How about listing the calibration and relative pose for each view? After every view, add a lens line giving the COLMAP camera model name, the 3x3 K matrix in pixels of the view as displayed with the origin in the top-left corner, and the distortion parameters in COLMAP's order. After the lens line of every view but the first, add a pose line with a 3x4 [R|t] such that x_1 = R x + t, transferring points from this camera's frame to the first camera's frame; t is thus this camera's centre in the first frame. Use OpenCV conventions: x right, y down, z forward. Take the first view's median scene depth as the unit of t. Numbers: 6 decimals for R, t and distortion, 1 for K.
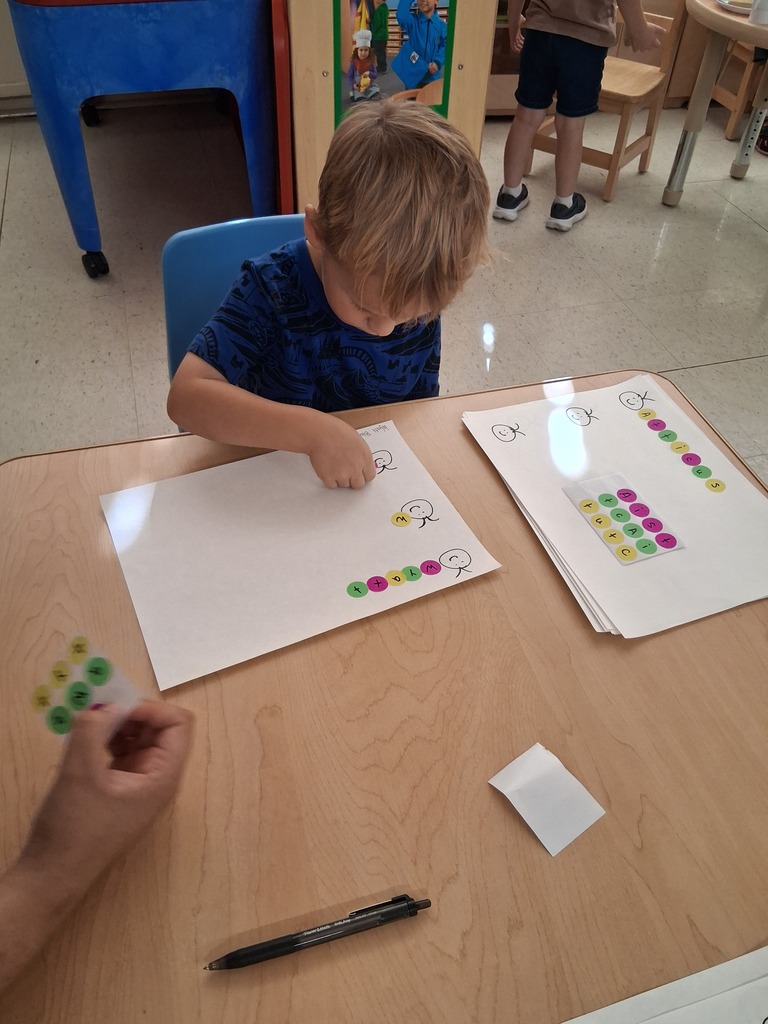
lens RADIAL K [[793.5, 0, 382.3], [0, 793.5, 510.4], [0, 0, 1]] dist [0.102618, -0.201926]
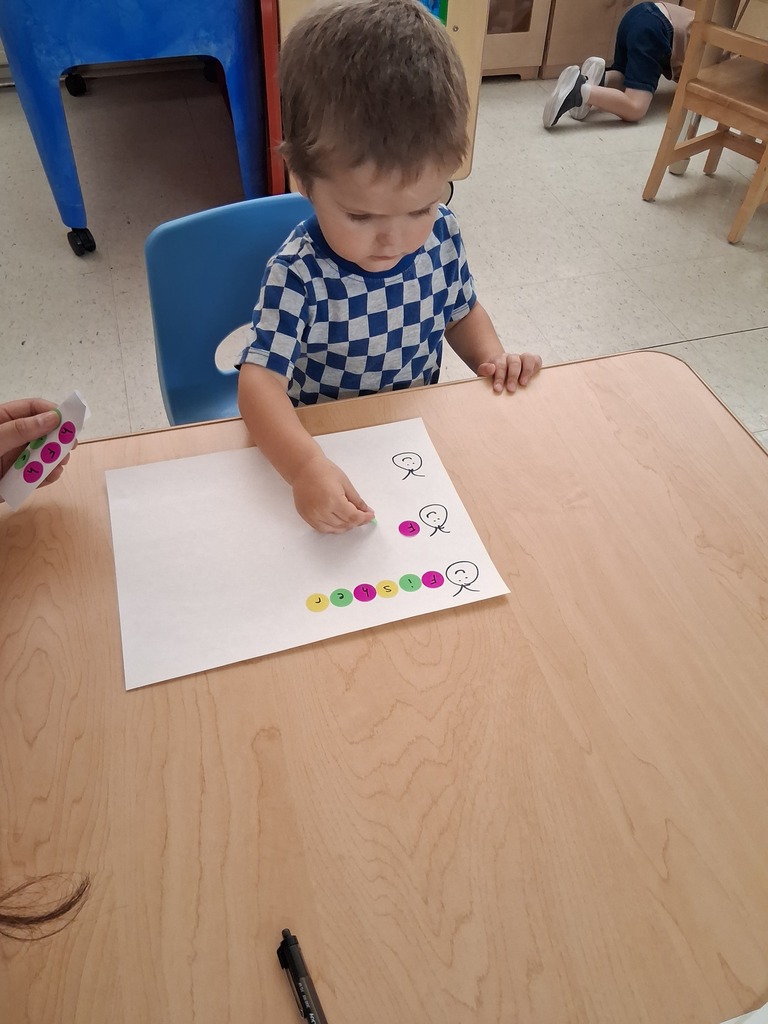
lens RADIAL K [[788.0, 0, 381.0], [0, 788.0, 504.4], [0, 0, 1]] dist [0.094481, -0.178898]
pose [[0.999903, -0.013677, 0.002779, -0.005666], [0.013577, 0.999357, 0.033198, -0.038442], [-0.003231, -0.033157, 0.999445, 0.067433]]
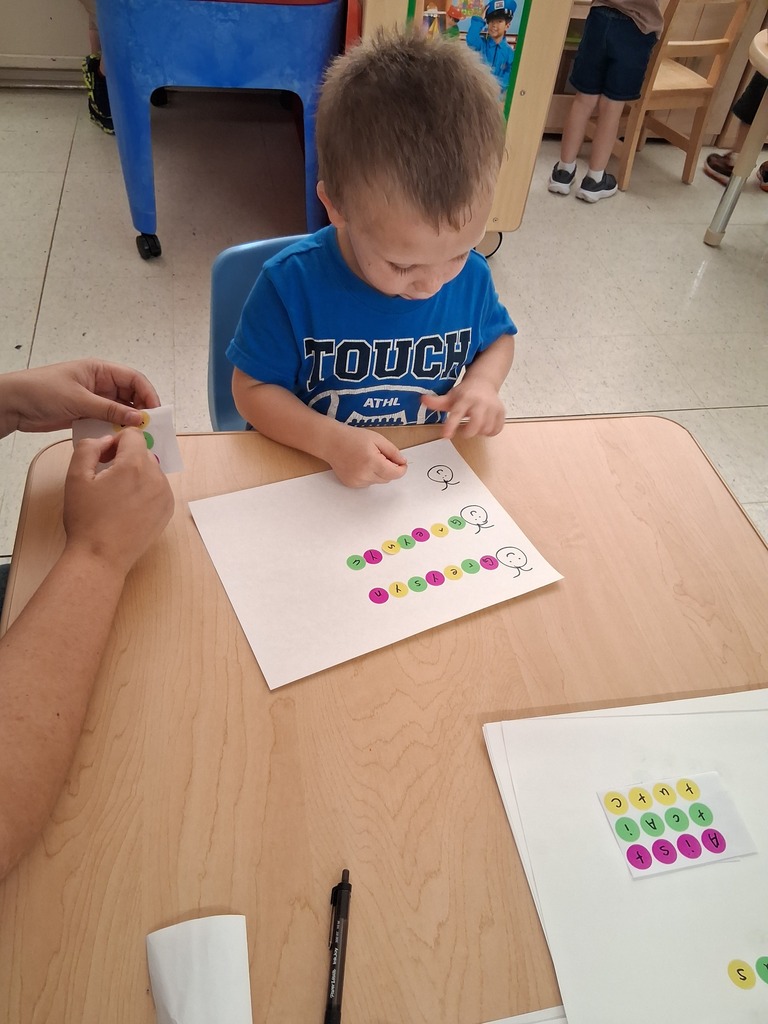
lens RADIAL K [[788.6, 0, 385.9], [0, 788.6, 508.0], [0, 0, 1]] dist [0.104653, -0.204966]
pose [[0.993728, 0.111392, -0.009858, -0.017611], [-0.111330, 0.993761, 0.006688, -0.029841], [0.010542, -0.005549, 0.999929, -0.069261]]
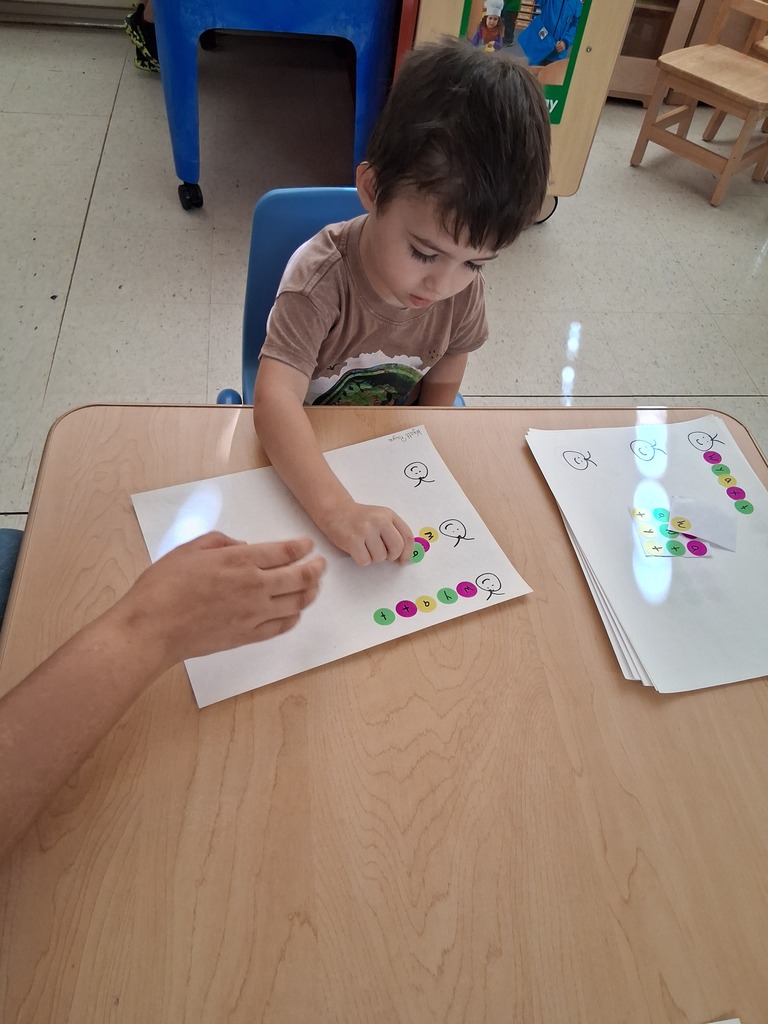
lens RADIAL K [[791.3, 0, 386.0], [0, 791.3, 510.5], [0, 0, 1]] dist [0.100733, -0.190503]
pose [[0.984677, 0.168627, -0.044443, -0.017126], [-0.165662, 0.984129, 0.063616, -0.065798], [0.054465, -0.055279, 0.996984, -0.011741]]
